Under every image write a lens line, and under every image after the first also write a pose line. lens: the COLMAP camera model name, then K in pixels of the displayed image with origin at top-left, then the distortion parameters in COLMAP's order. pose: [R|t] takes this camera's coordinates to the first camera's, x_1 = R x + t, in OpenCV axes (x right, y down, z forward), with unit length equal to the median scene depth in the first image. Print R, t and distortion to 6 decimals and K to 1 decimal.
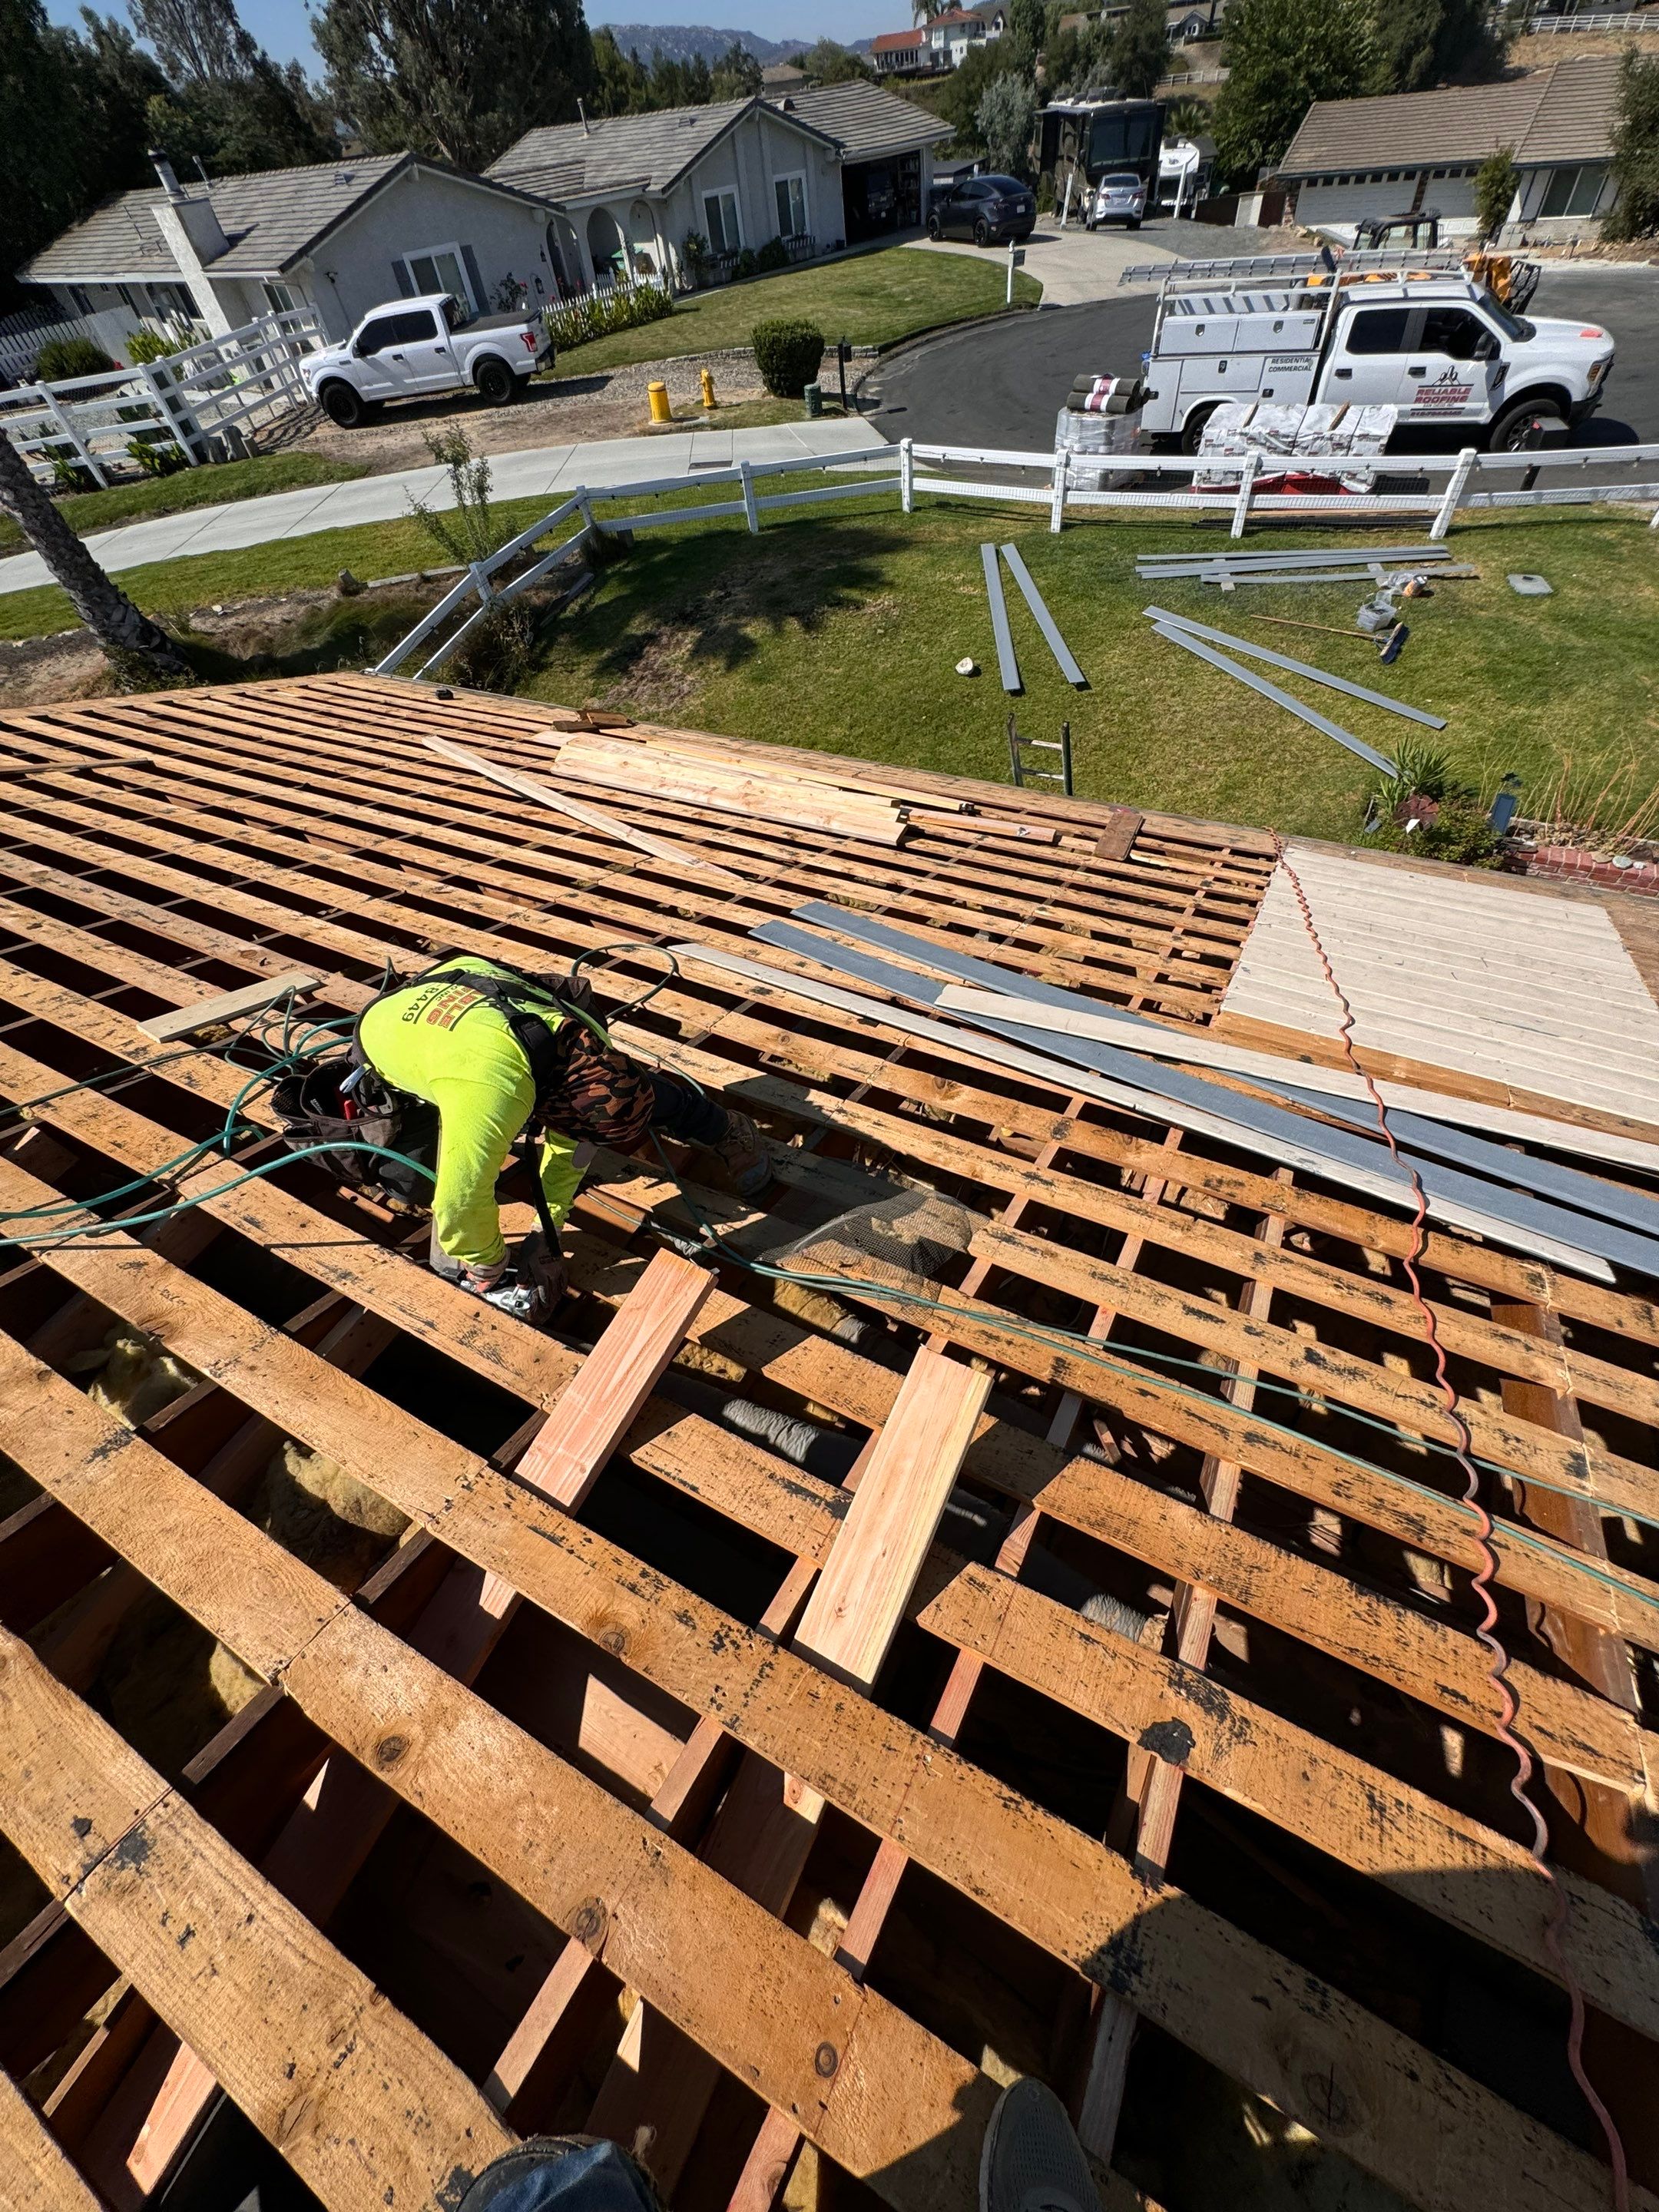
lens RADIAL K [[888.2, 0, 832.9], [0, 888.2, 1106.7], [0, 0, 1]] dist [-0.006181, 0.000714]
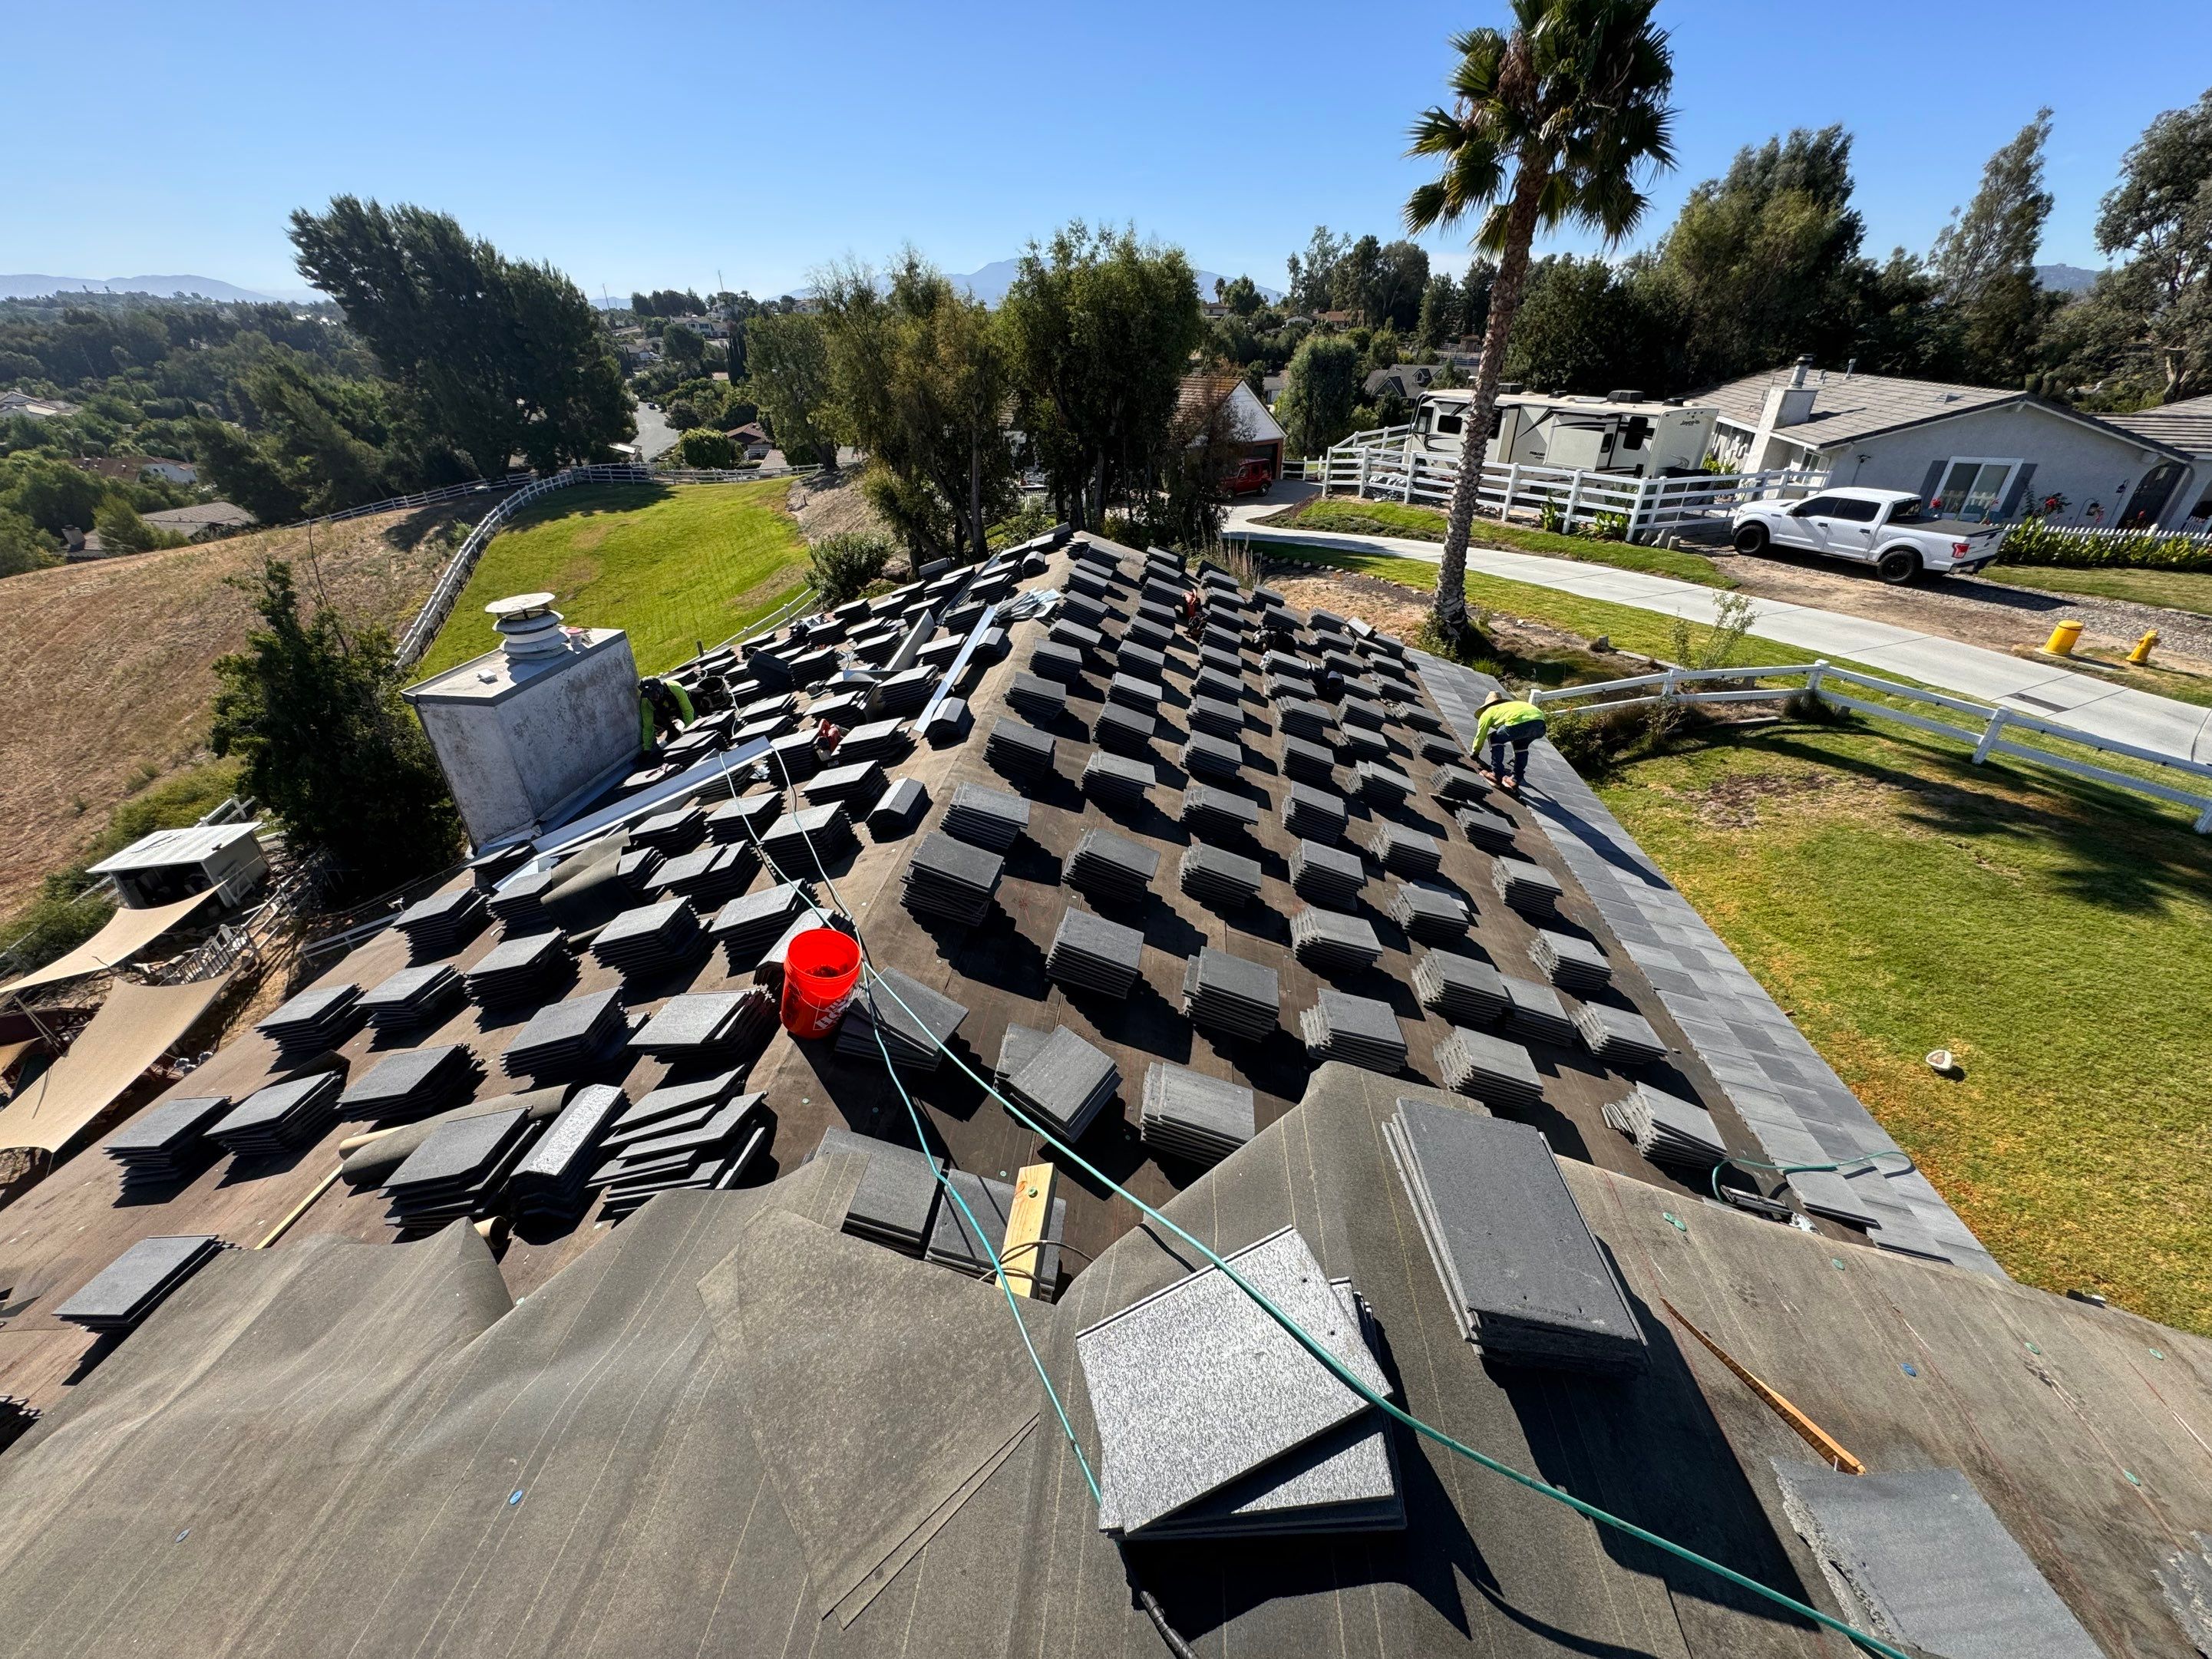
lens RADIAL K [[886.6, 0, 1103.8], [0, 886.6, 824.3], [0, 0, 1]] dist [-0.001386, 0.000372]
pose [[0.384375, 0.534891, -0.752428, 0.734302], [-0.725855, 0.678719, 0.111693, 0.004231], [0.570430, 0.503221, 0.649136, -0.399535]]
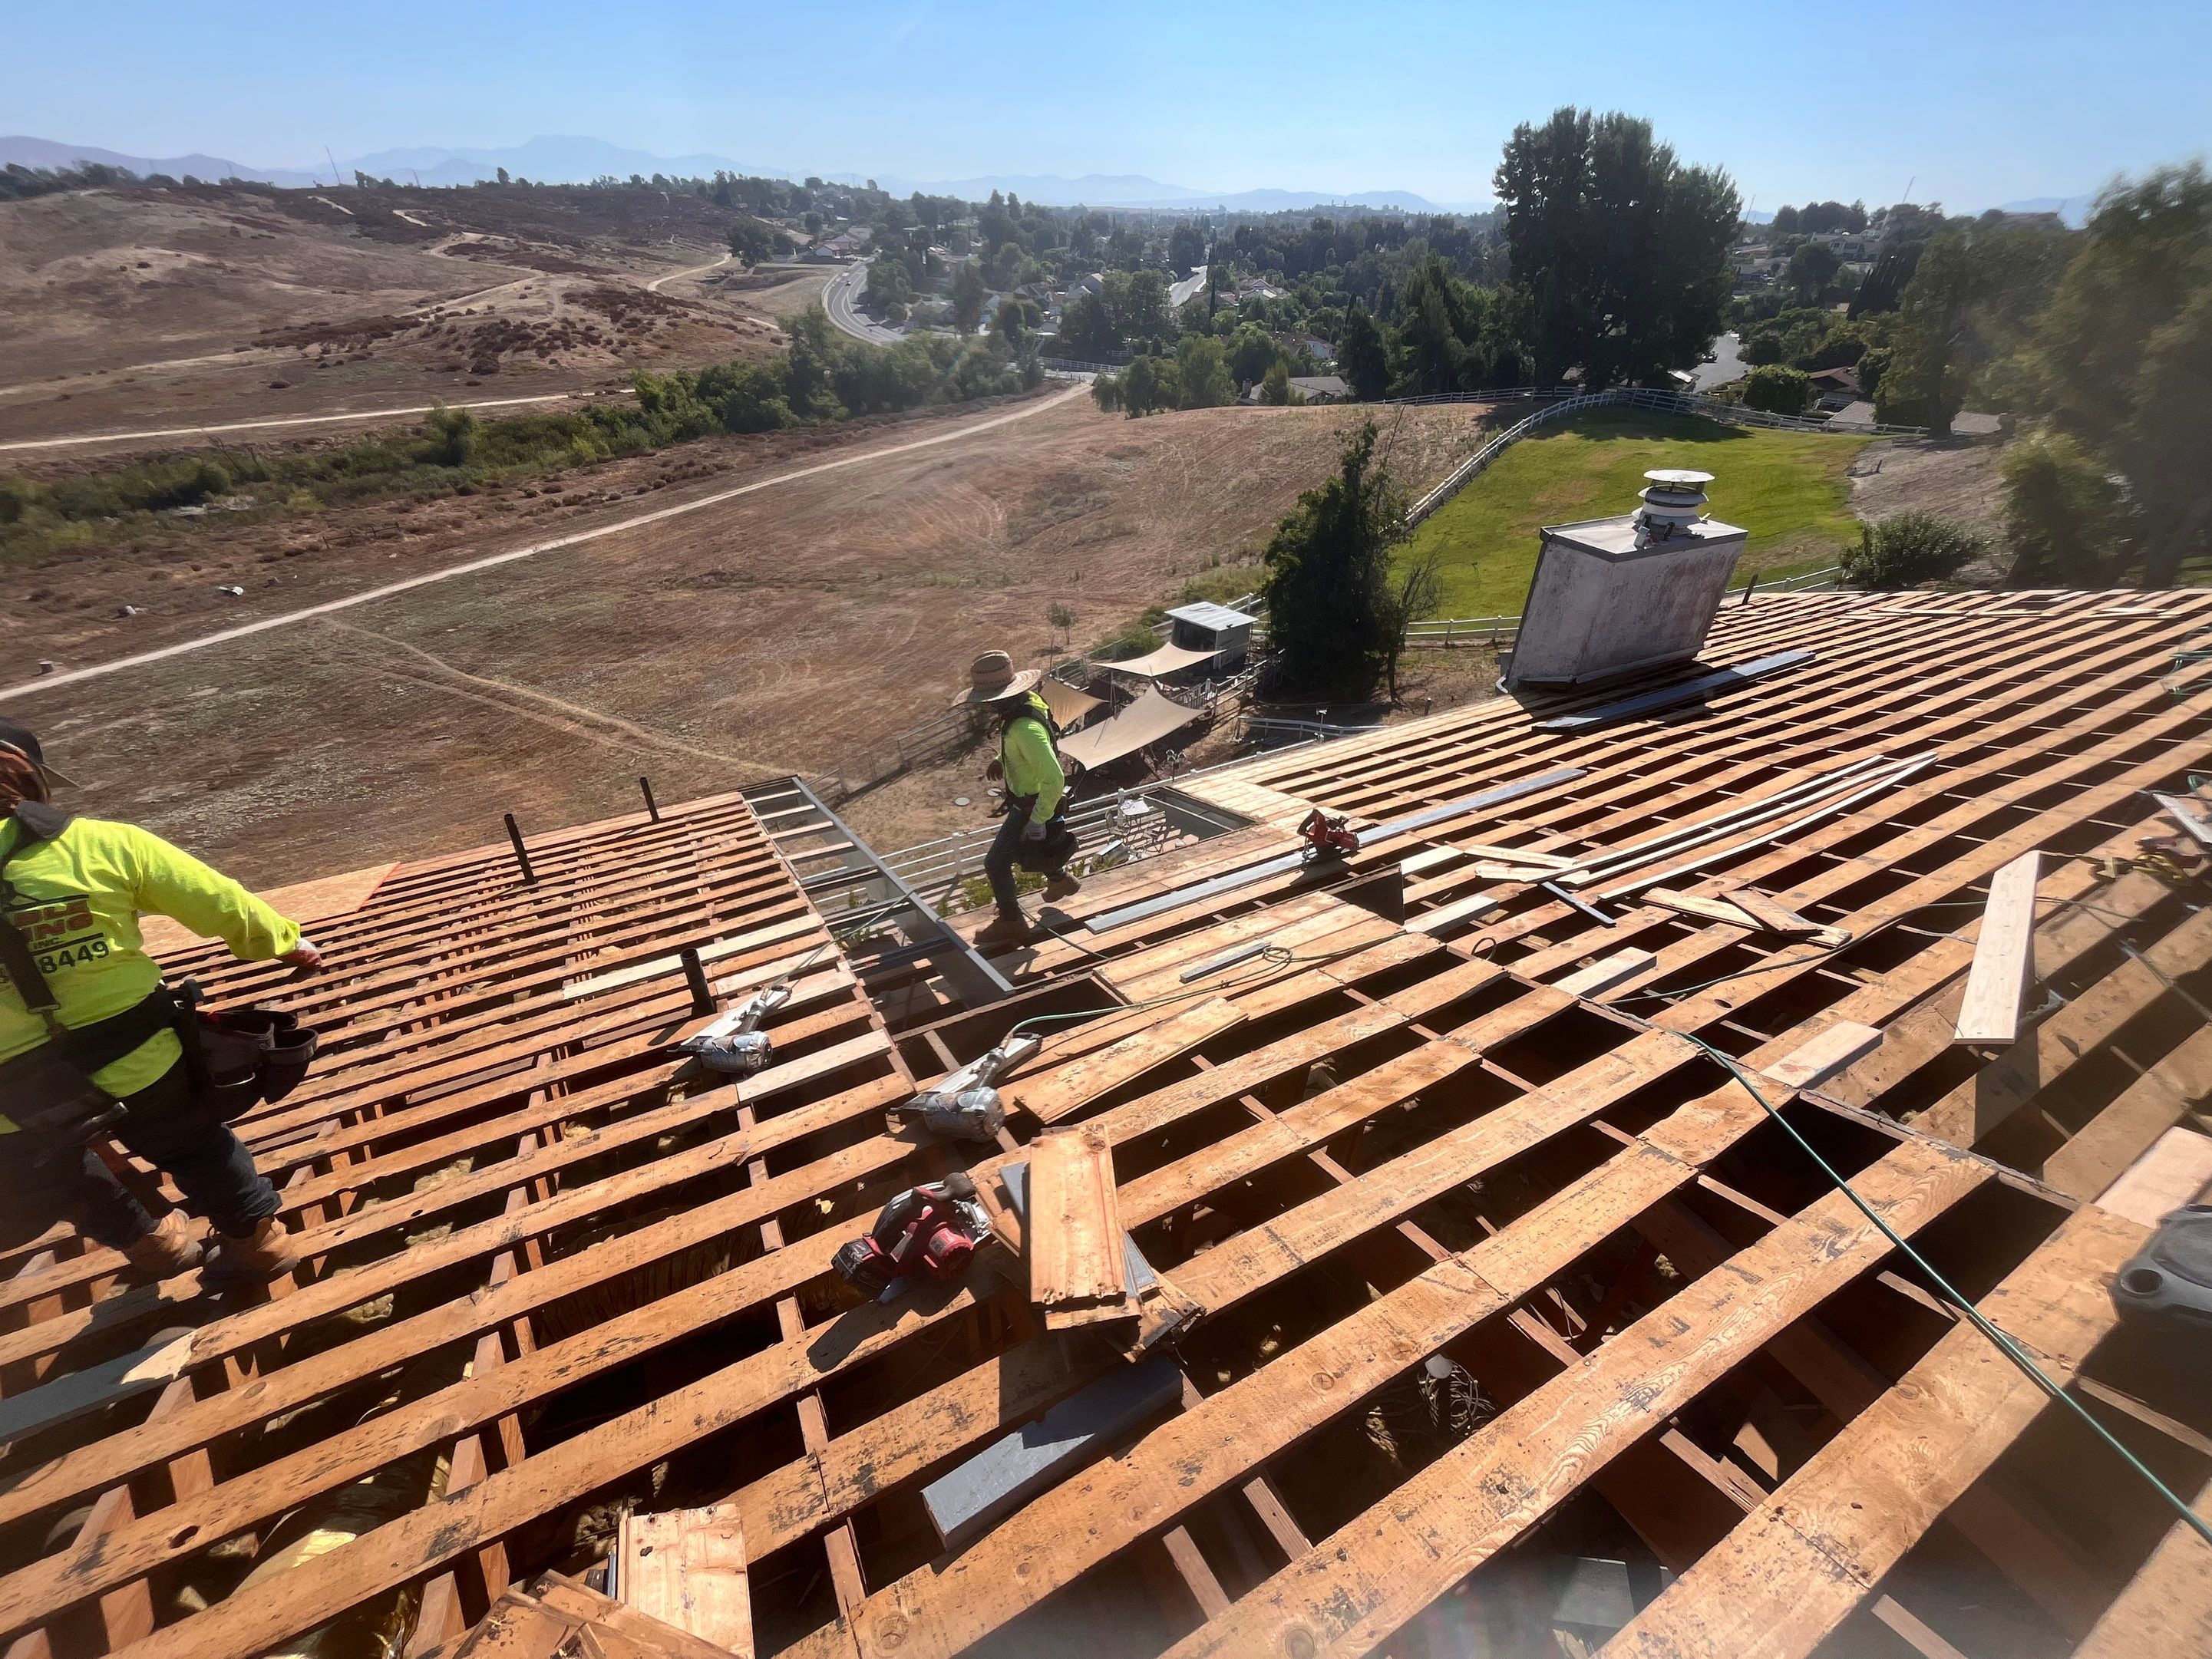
lens RADIAL K [[898.8, 0, 1105.0], [0, 898.8, 821.4], [0, 0, 1]] dist [0.000443, -0.000604]
pose [[-0.551202, 0.528509, -0.645642, 0.837671], [-0.614742, 0.265963, 0.742533, 0.217525], [0.564153, 0.806190, 0.178297, -0.505843]]
